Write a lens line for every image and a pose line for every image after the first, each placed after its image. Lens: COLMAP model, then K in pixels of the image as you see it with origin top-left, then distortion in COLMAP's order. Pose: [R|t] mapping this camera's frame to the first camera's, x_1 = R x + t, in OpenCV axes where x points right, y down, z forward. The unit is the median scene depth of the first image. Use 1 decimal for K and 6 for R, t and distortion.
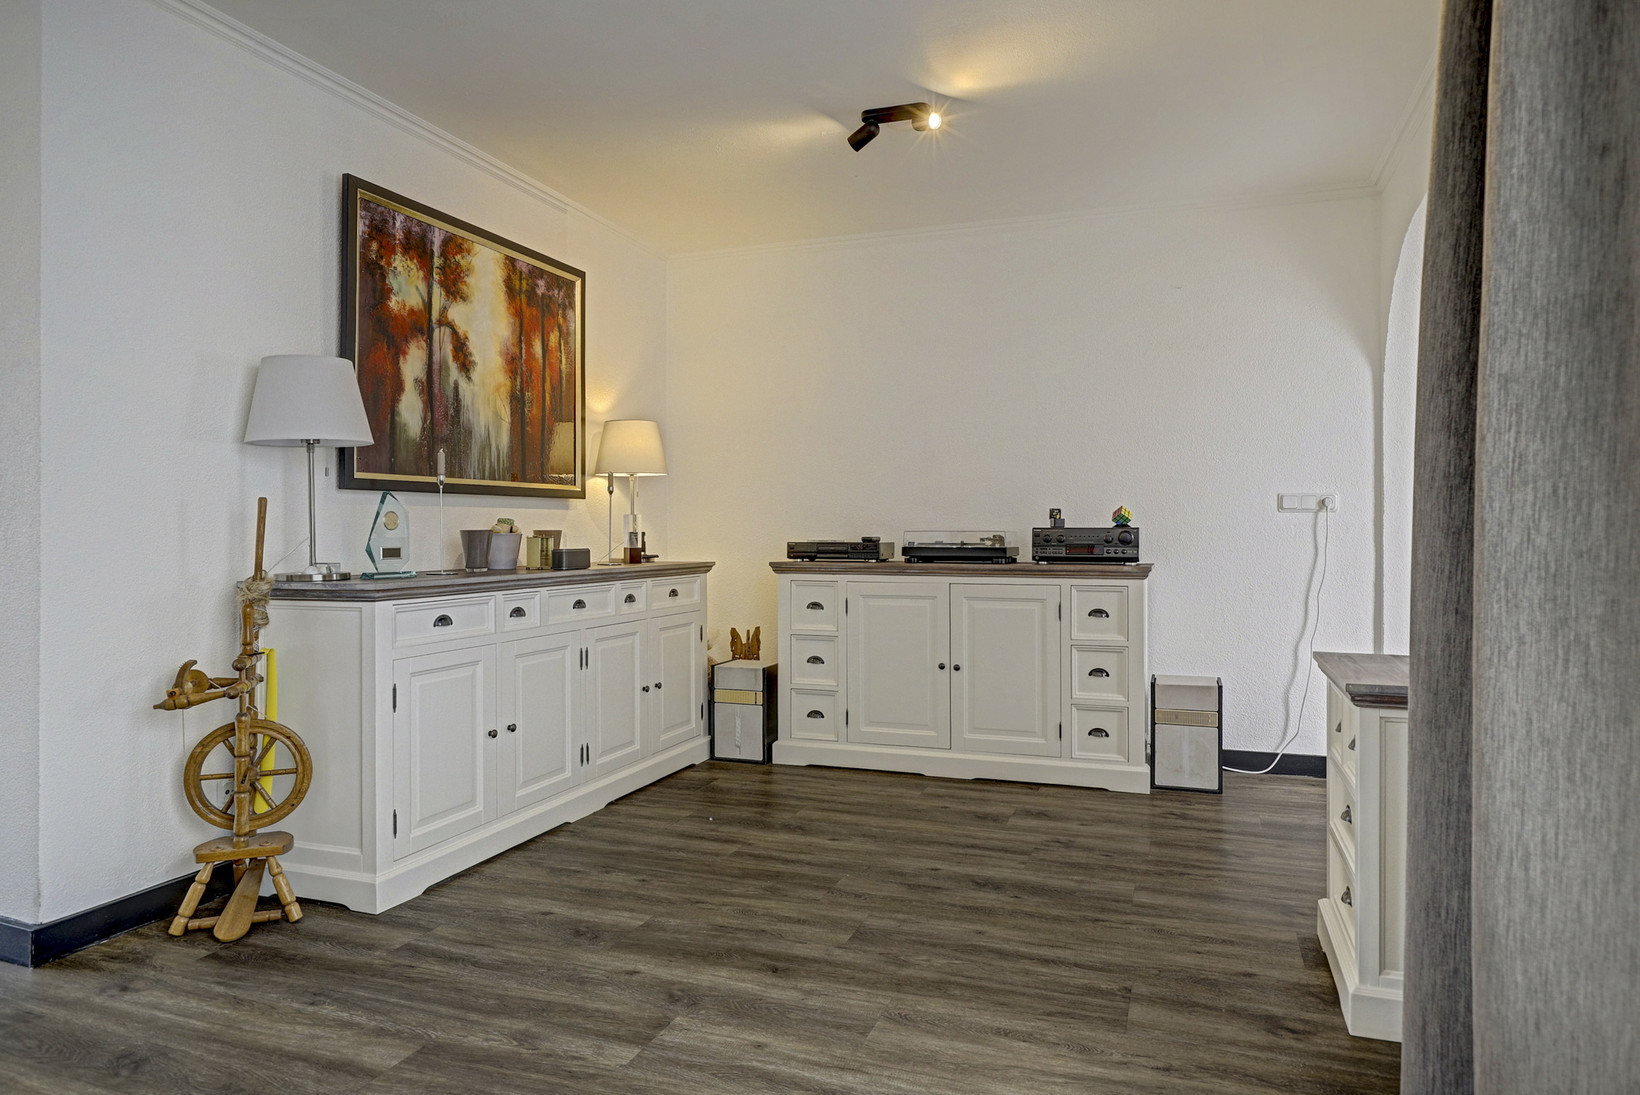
lens RADIAL K [[963.9, 0, 835.1], [0, 963.9, 530.3], [0, 0, 1]] dist [-0.001632, 0.002341]
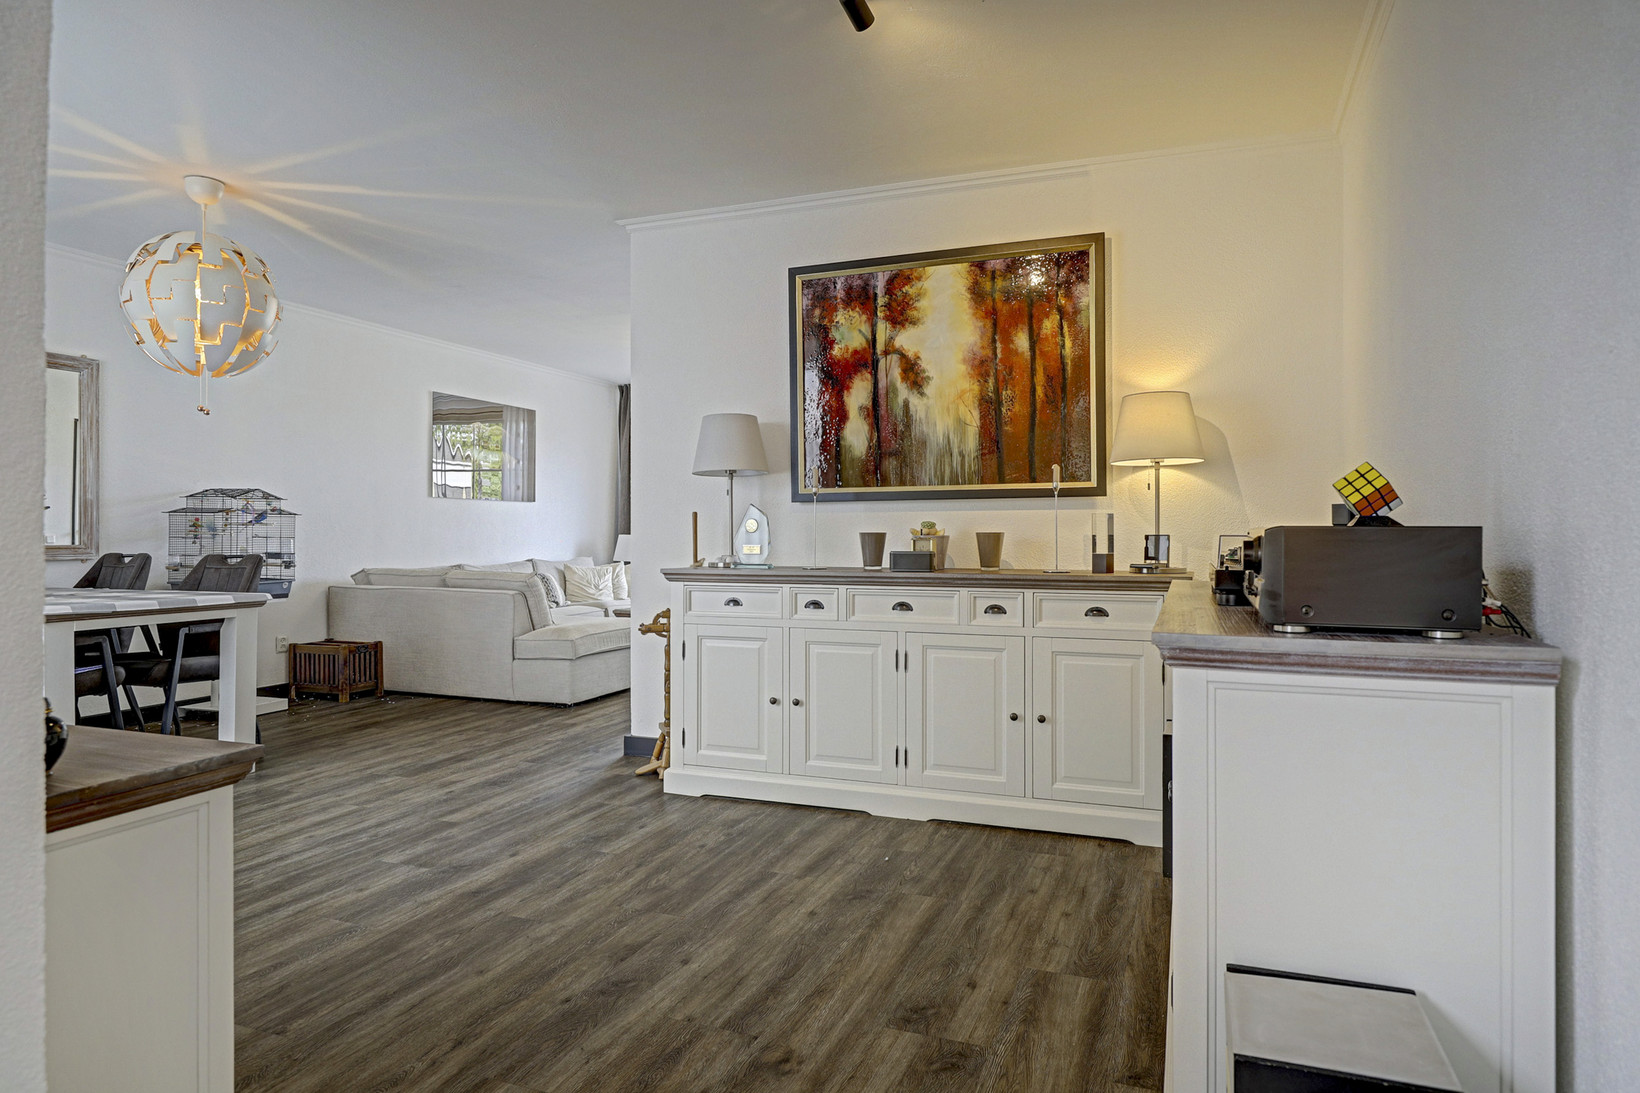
lens RADIAL K [[963.9, 0, 819.6], [0, 963.9, 532.1], [0, 0, 1]] dist [-0.001632, 0.002341]
pose [[-0.007060, 0.001300, -0.999974, 0.762902], [0.000393, 0.999999, 0.001298, -0.002212], [0.999975, -0.000384, -0.007060, 0.951066]]
